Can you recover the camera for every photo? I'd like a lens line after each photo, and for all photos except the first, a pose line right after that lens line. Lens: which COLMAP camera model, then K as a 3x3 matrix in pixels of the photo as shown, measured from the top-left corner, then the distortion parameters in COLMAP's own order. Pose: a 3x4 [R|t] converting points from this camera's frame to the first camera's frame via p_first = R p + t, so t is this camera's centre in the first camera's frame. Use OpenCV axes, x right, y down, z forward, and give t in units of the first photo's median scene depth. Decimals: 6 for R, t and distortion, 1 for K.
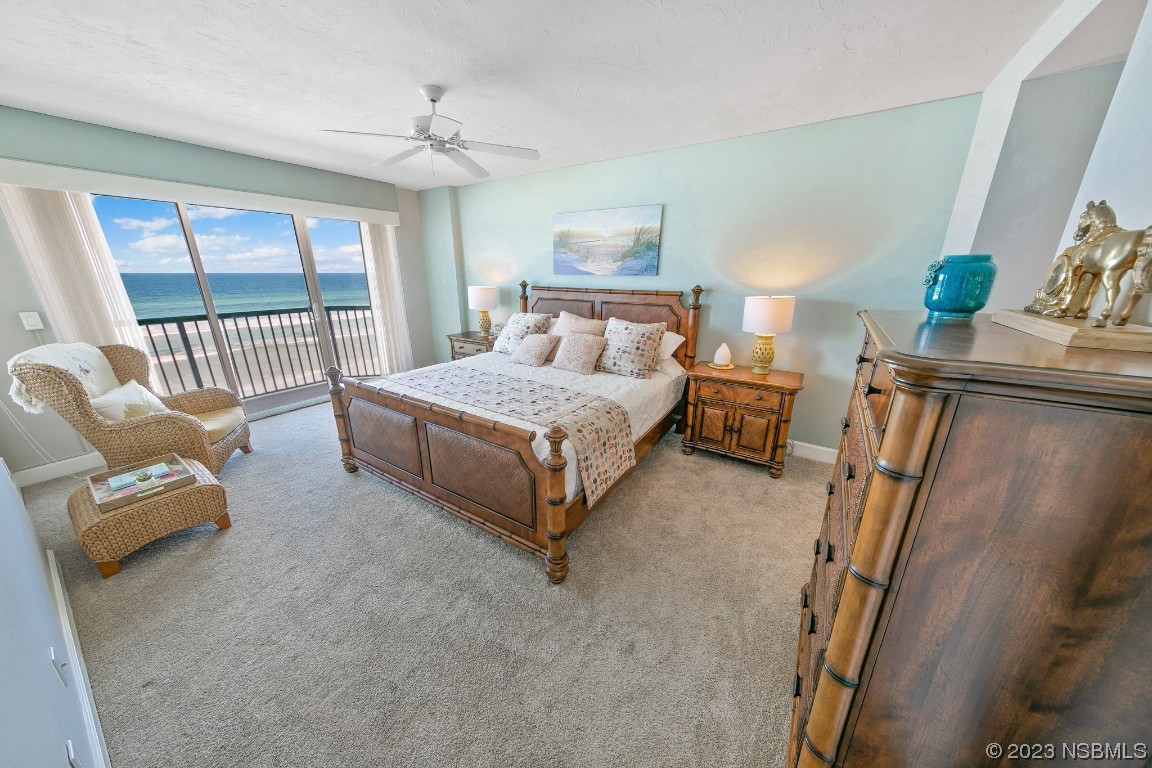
lens RADIAL K [[380.7, 0, 572.5], [0, 380.7, 389.8], [0, 0, 1]] dist [-0.000454, -0.000031]
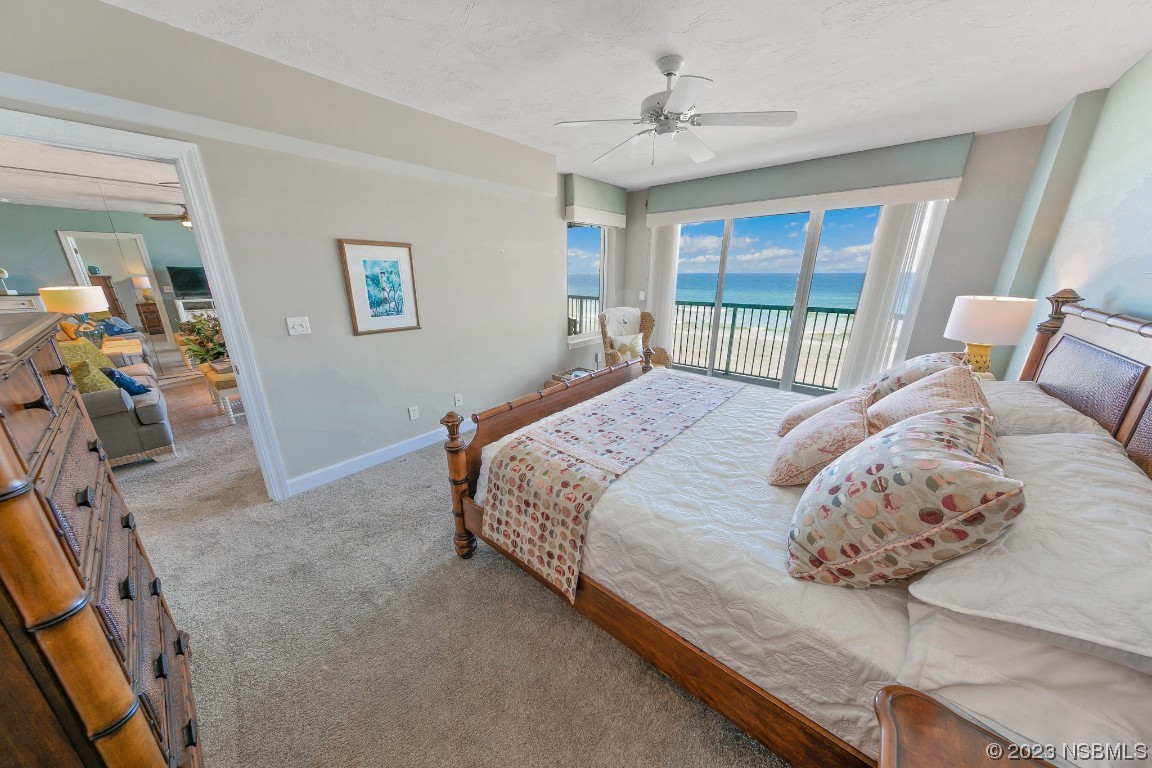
lens RADIAL K [[358.7, 0, 561.7], [0, 358.7, 380.9], [0, 0, 1]] dist [-0.000125, -0.000007]
pose [[-0.127512, 0.290701, -0.948279, 0.501264], [-0.302835, 0.899017, 0.316321, -0.232979], [0.944474, 0.327507, -0.026601, 0.770168]]
